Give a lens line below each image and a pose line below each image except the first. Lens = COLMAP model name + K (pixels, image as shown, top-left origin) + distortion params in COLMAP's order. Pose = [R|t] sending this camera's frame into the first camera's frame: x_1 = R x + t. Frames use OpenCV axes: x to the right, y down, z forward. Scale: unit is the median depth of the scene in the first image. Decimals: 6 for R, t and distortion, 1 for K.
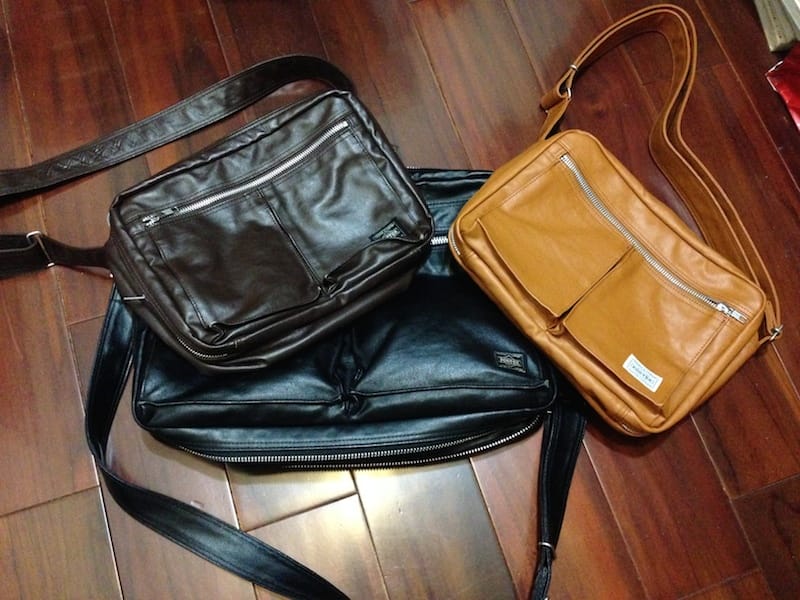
lens RADIAL K [[774.5, 0, 400.0], [0, 774.5, 300.0], [0, 0, 1]] dist [0.104542, -0.008691]
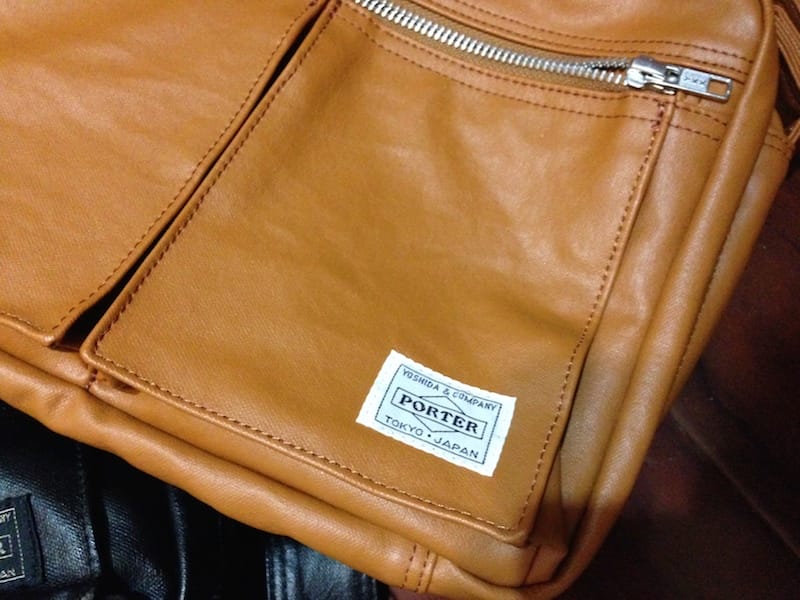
lens RADIAL K [[774.5, 0, 400.0], [0, 774.5, 300.0], [0, 0, 1]] dist [0.104542, -0.008691]
pose [[0.930950, -0.363117, -0.038446, 0.303601], [0.364967, 0.922025, 0.129111, 0.016162], [-0.011434, -0.134228, 0.990885, 0.692404]]
